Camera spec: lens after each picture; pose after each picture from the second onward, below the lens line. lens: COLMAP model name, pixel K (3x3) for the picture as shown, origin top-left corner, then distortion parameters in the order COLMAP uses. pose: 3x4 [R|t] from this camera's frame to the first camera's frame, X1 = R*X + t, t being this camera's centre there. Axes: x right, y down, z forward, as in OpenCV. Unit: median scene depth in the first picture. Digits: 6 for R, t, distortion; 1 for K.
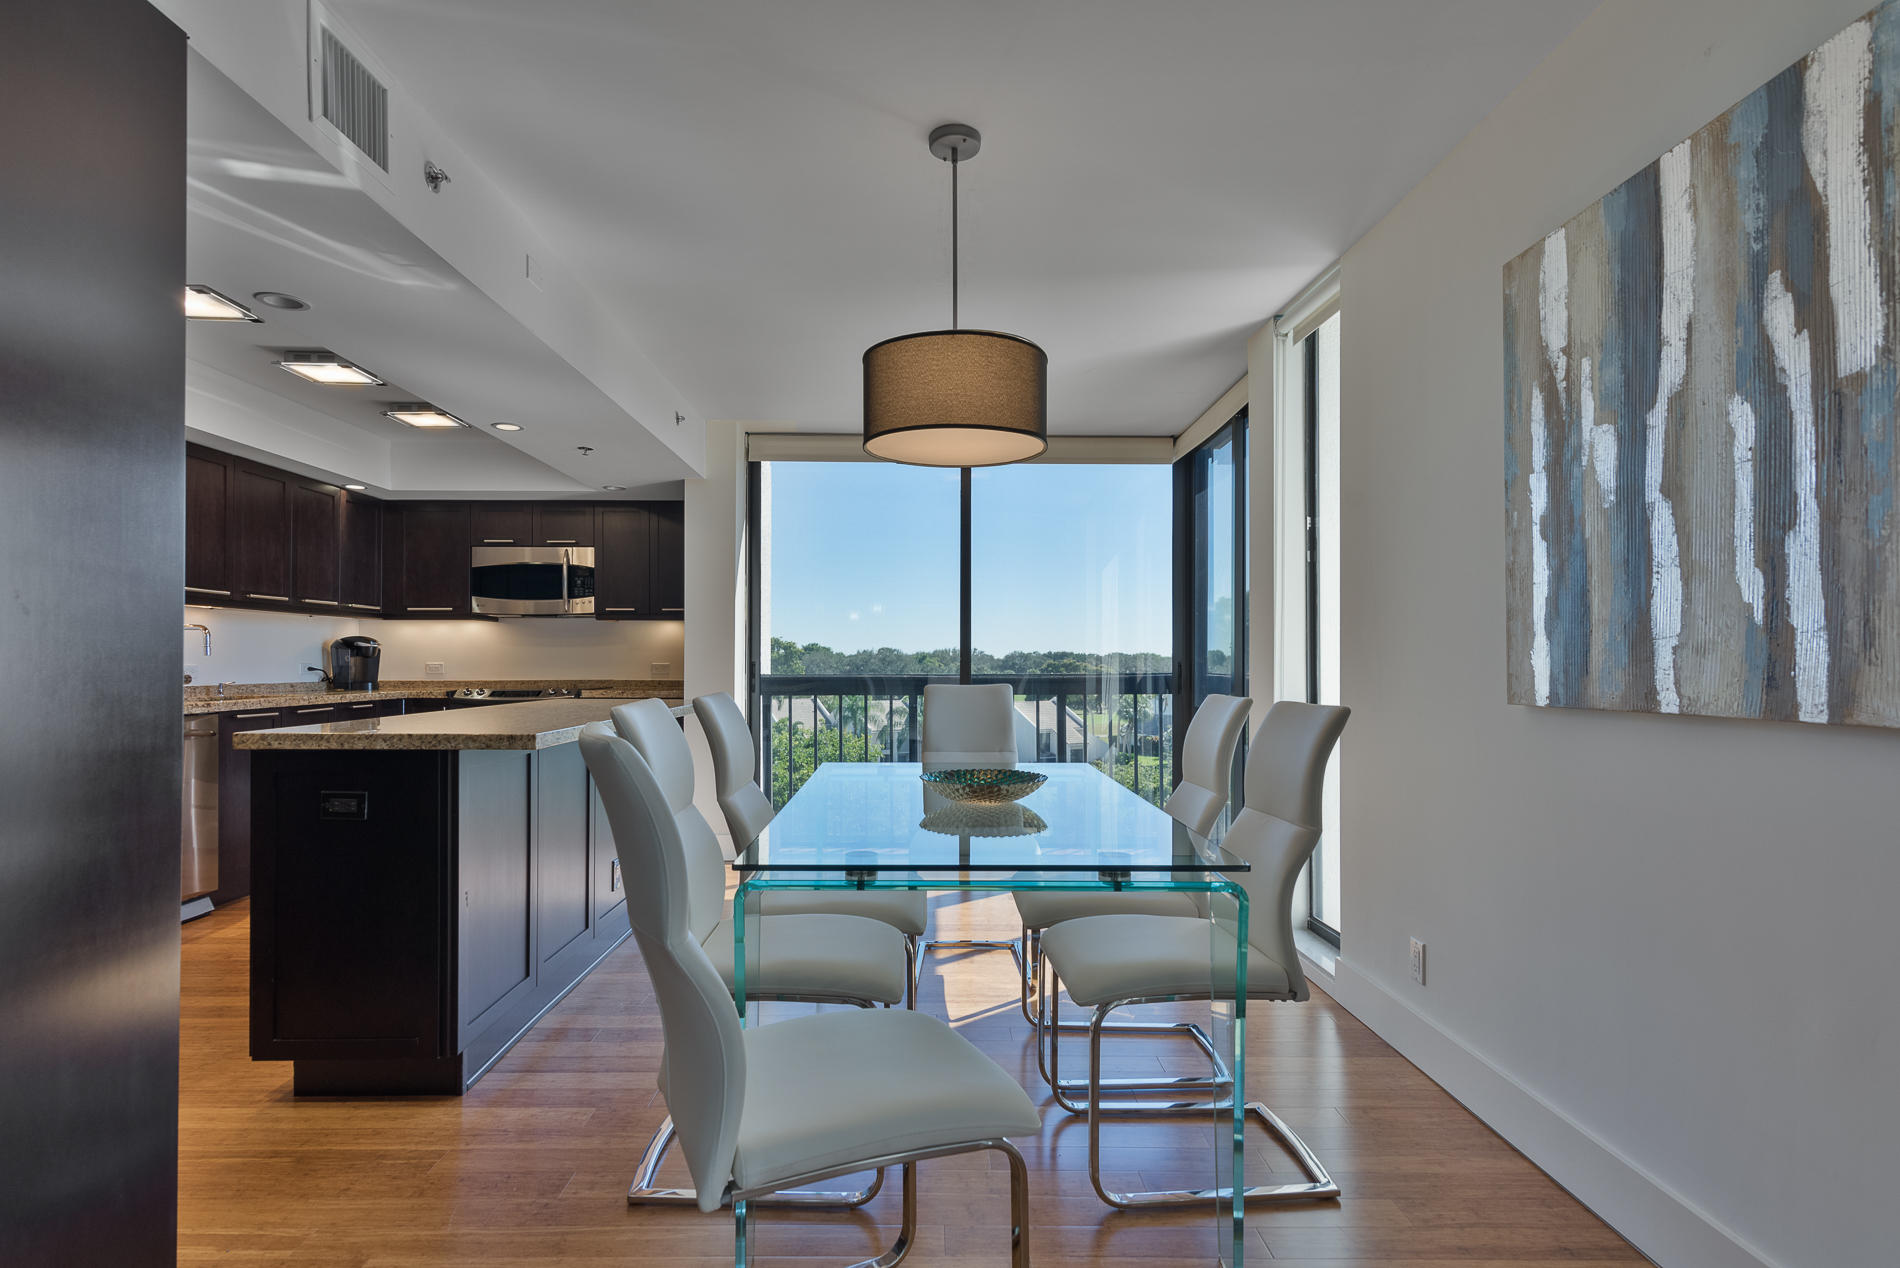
lens RADIAL K [[917.1, 0, 944.7], [0, 917.1, 645.1], [0, 0, 1]] dist [-0.000396, 0.000118]
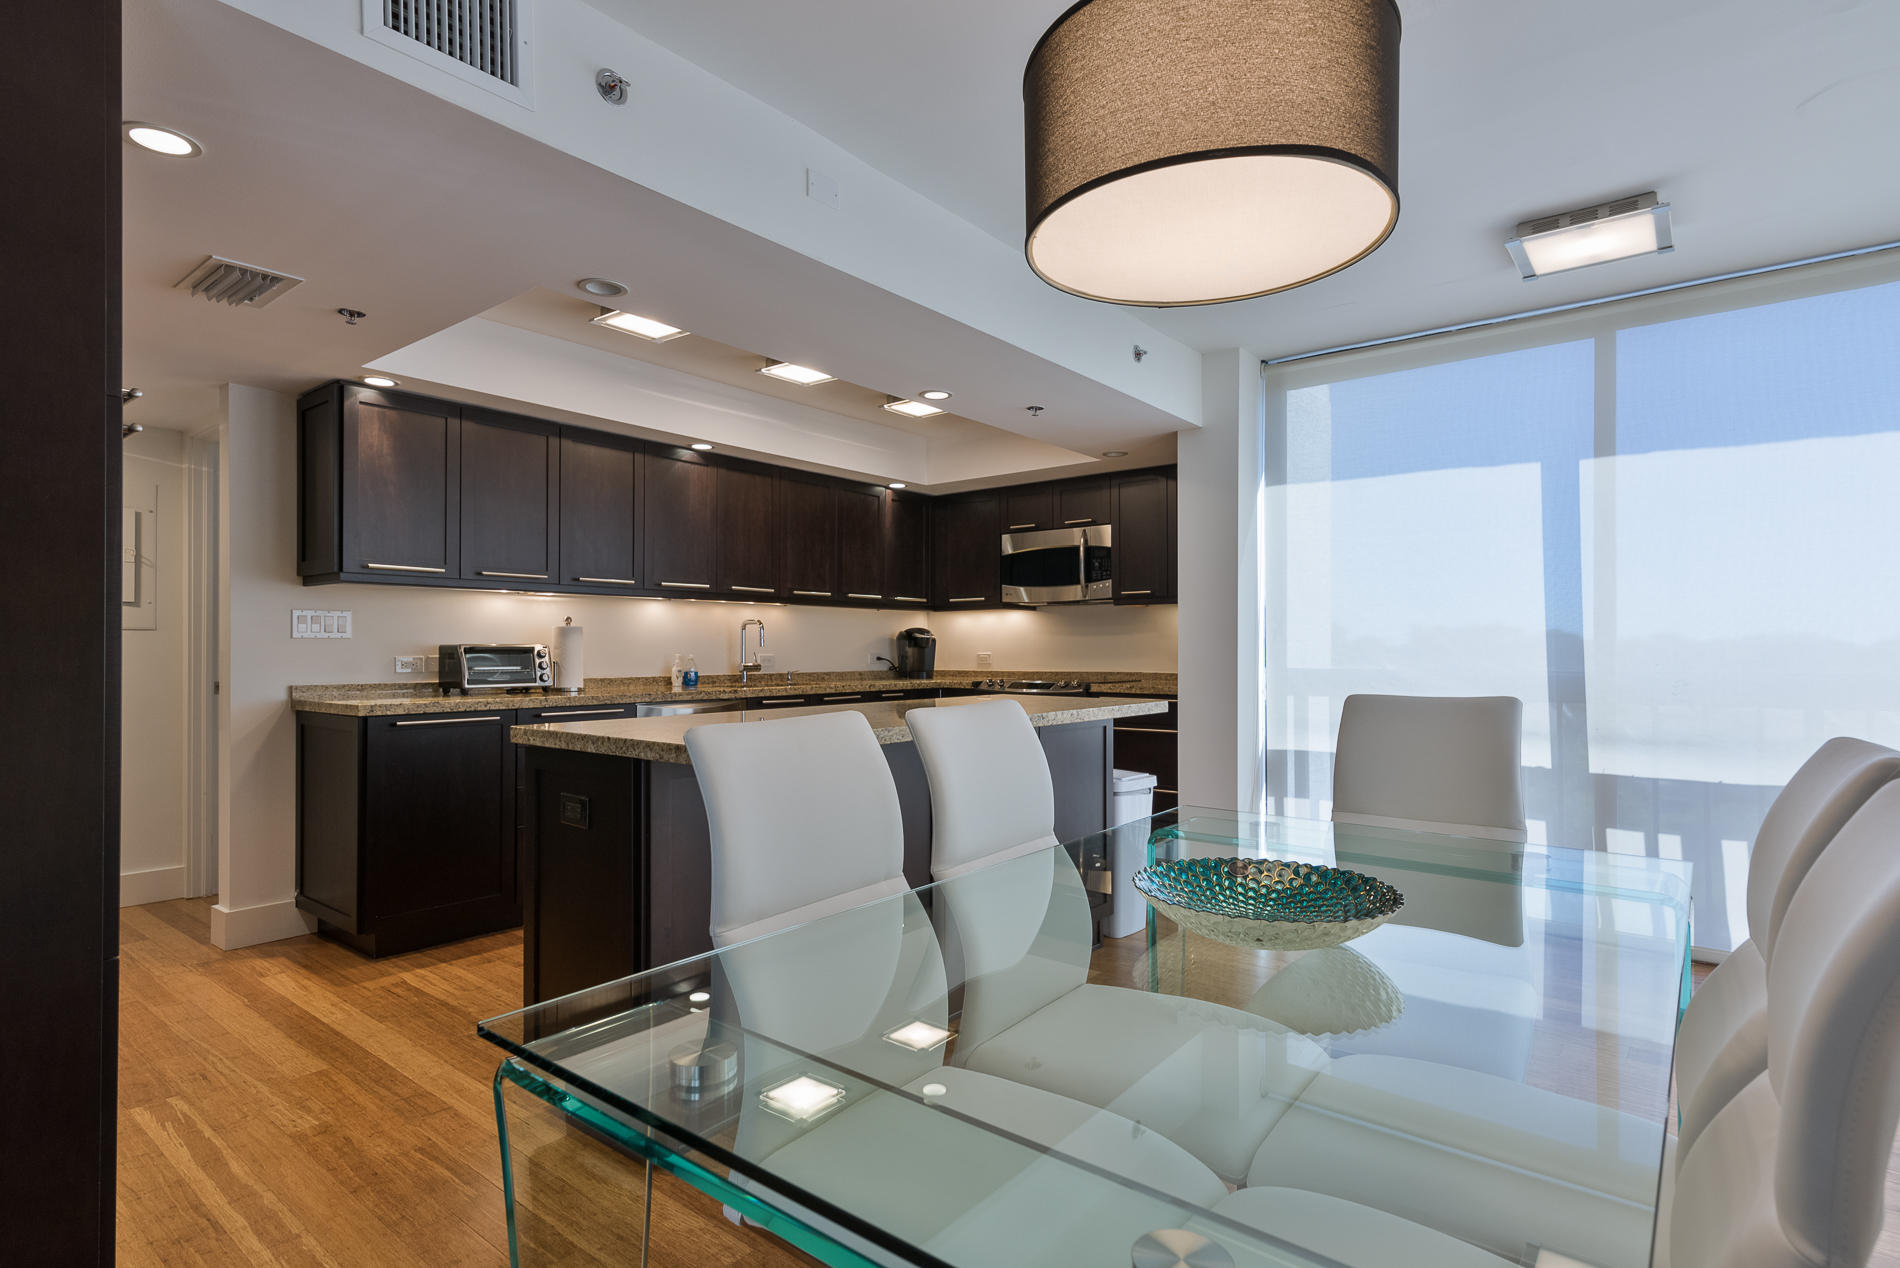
lens RADIAL K [[950.9, 0, 950.0], [0, 950.9, 634.0], [0, 0, 1]] dist [0.042074, 0.000613]
pose [[0.766599, -0.009872, -0.642050, 0.094636], [0.010249, 0.999943, -0.003138, 0.001506], [0.642044, -0.004174, 0.766657, 0.188228]]
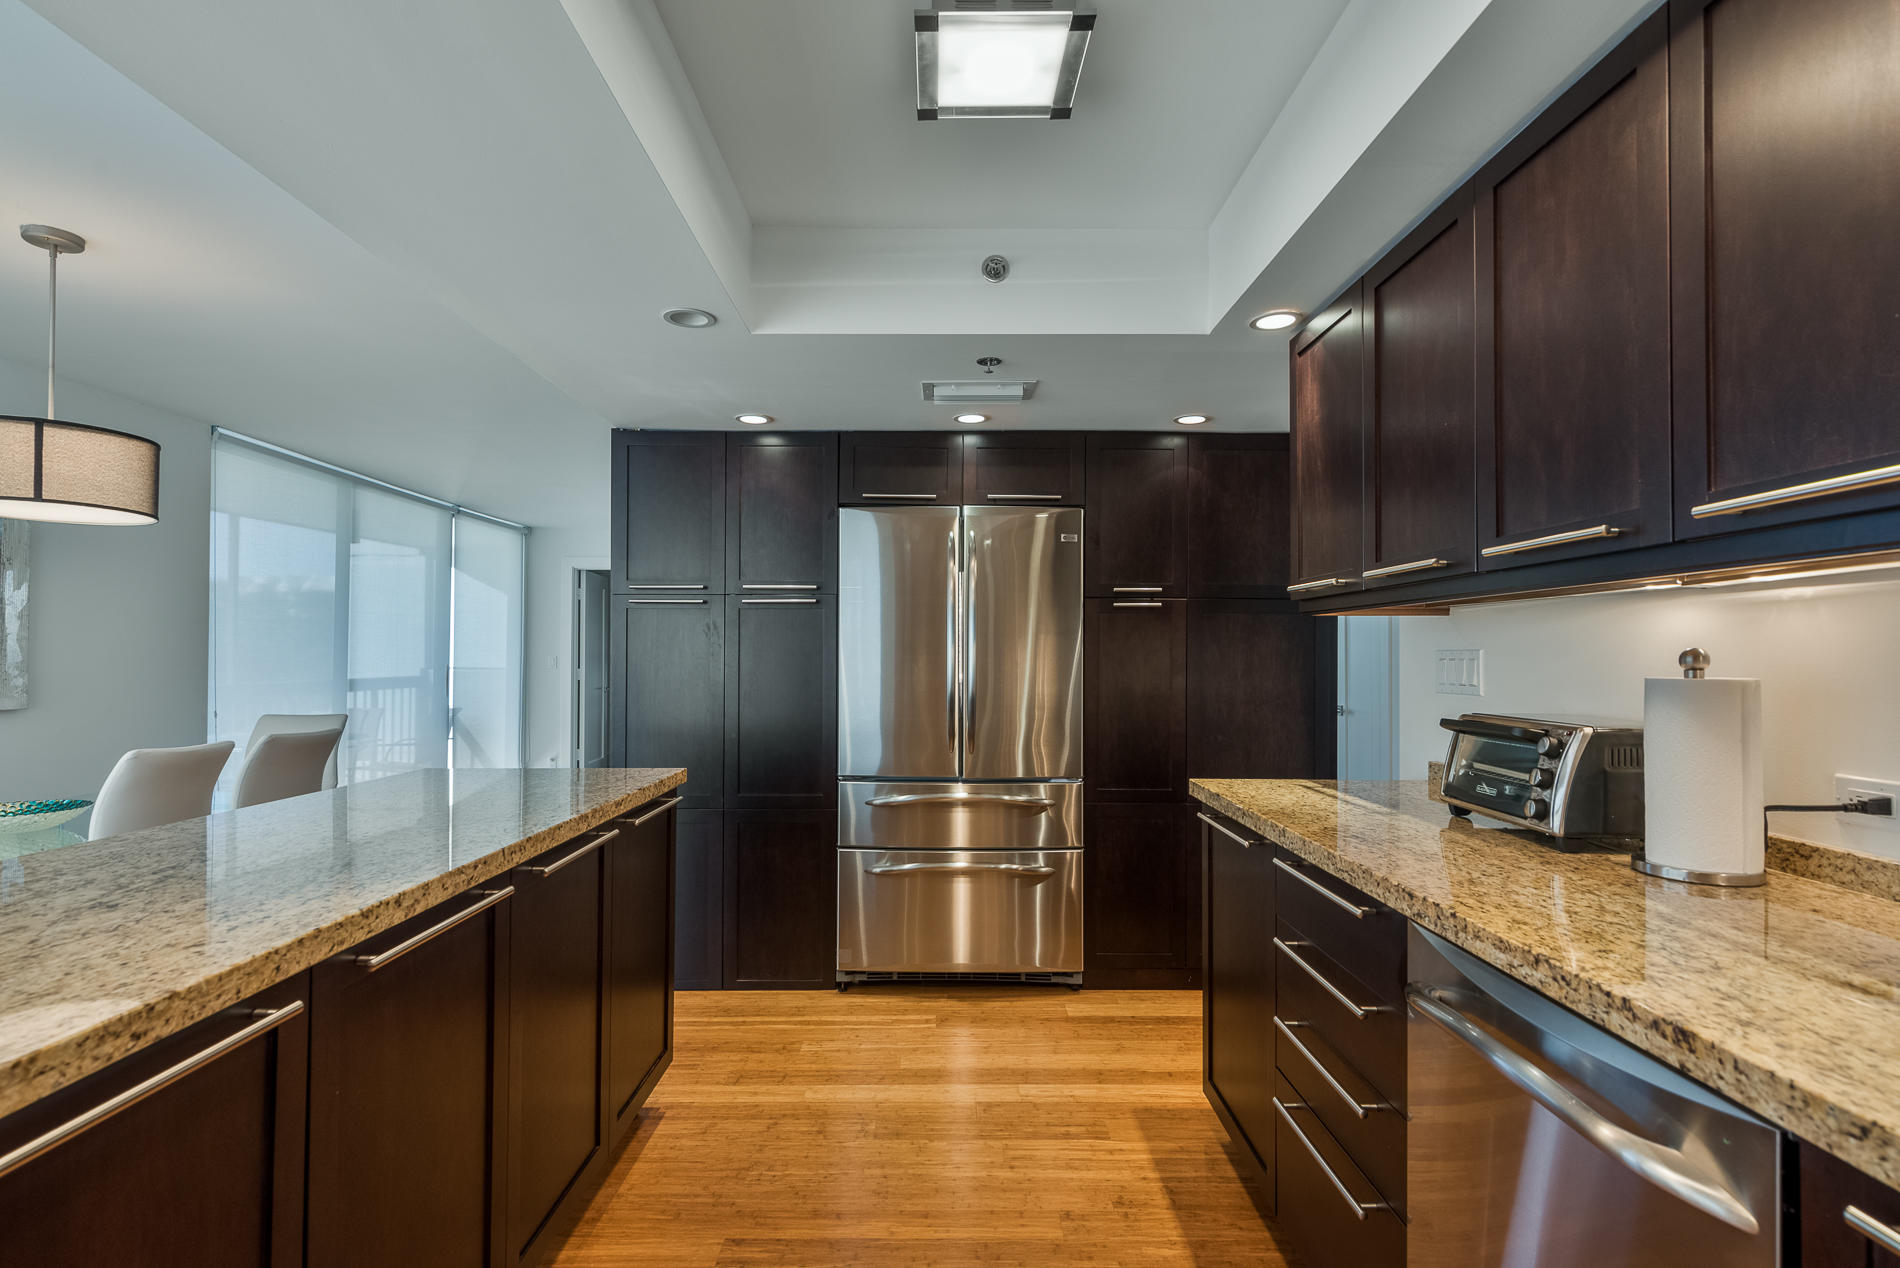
lens RADIAL K [[950.9, 0, 950.0], [0, 950.9, 634.0], [0, 0, 1]] dist [0.042074, 0.000613]
pose [[-0.999720, -0.006965, 0.022616, -0.437504], [-0.007787, 0.999304, -0.036471, -0.010861], [-0.022346, -0.036636, -0.999079, 0.839603]]
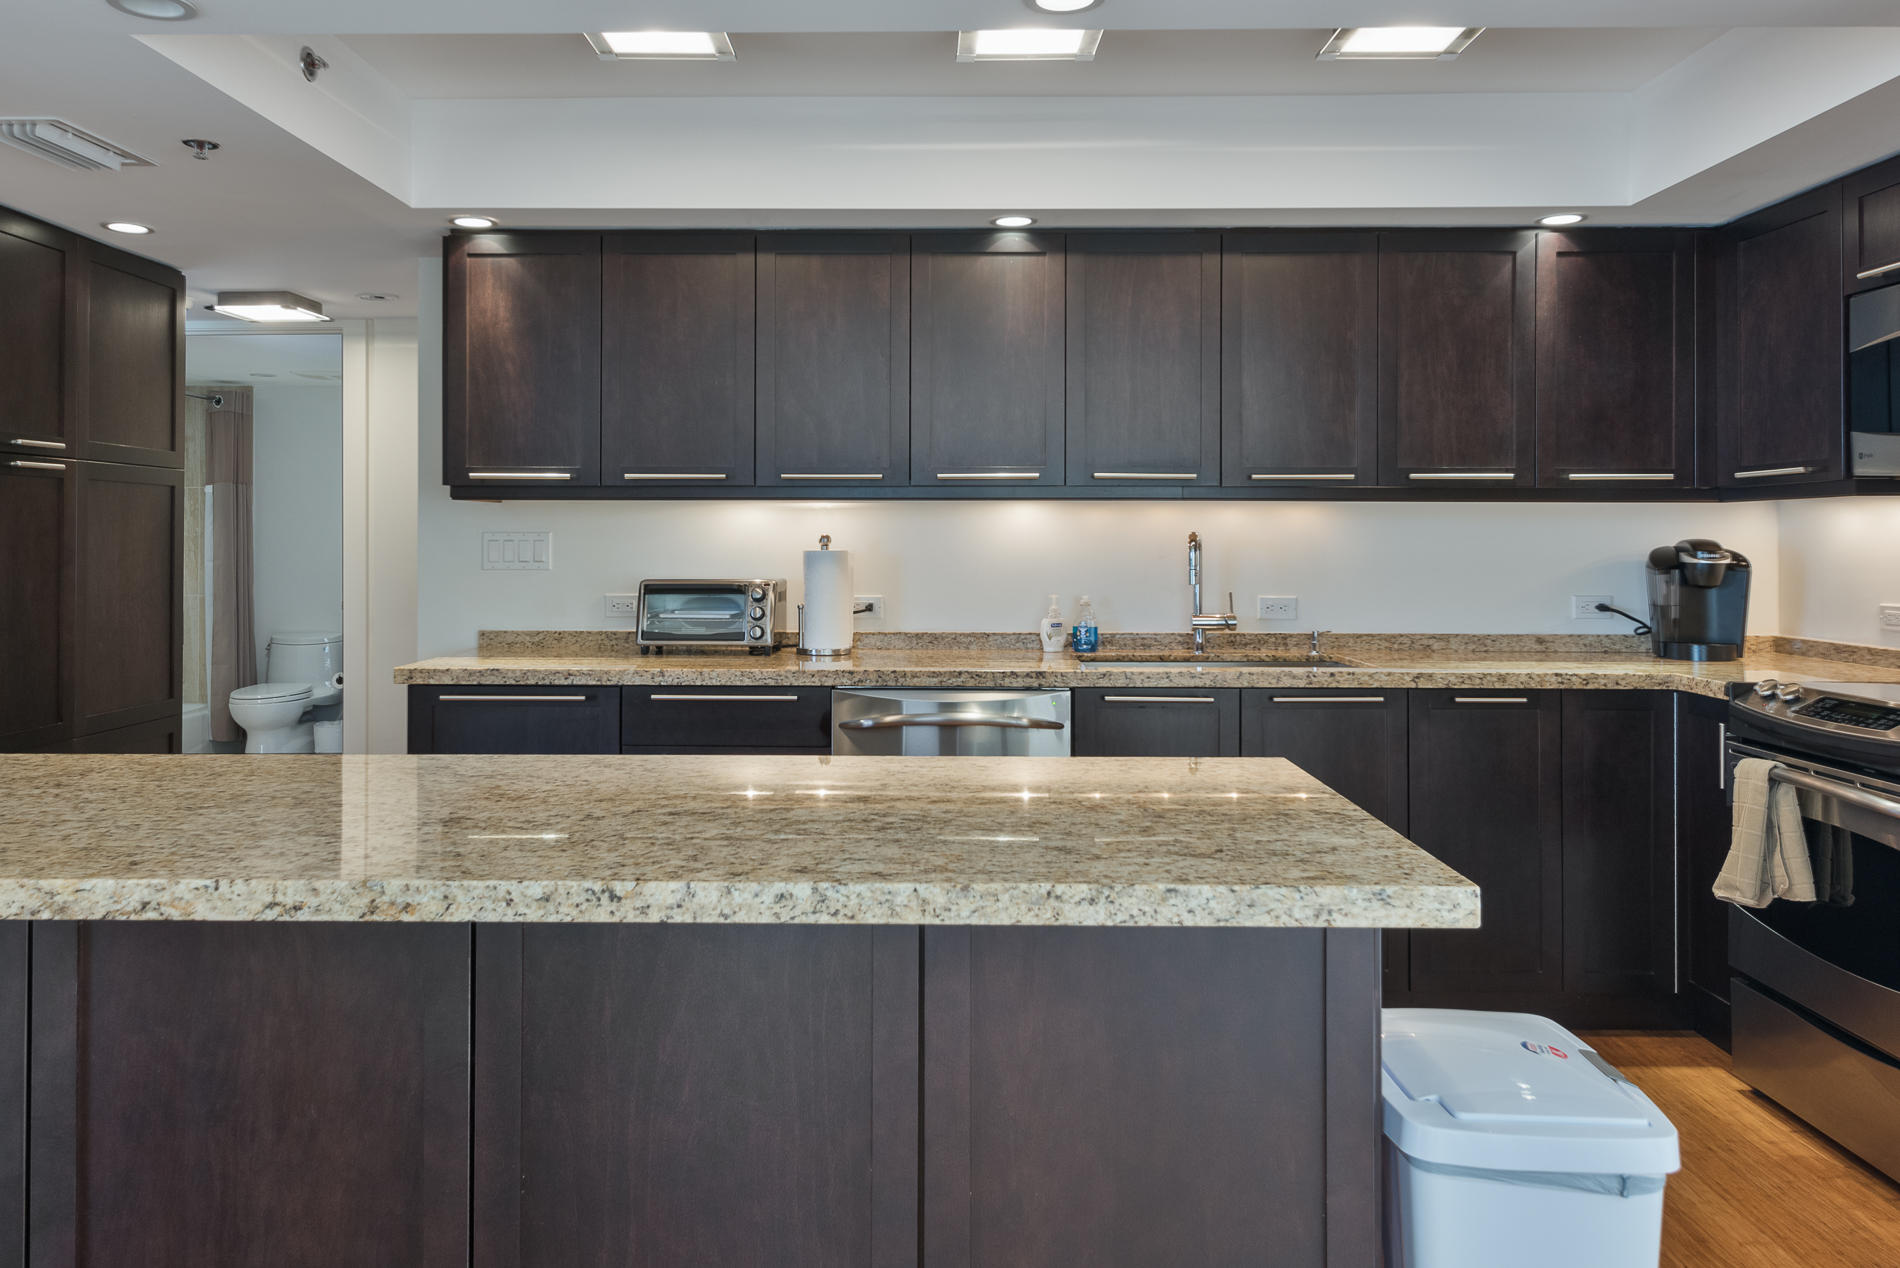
lens RADIAL K [[1292.2, 0, 947.8], [0, 1292.2, 549.7], [0, 0, 1]] dist [0.001792, -0.071577]
pose [[-0.044413, 0.002541, -0.999010, 0.015334], [0.011499, 0.999932, 0.002032, -0.010753], [0.998947, -0.011398, -0.044440, 0.667792]]
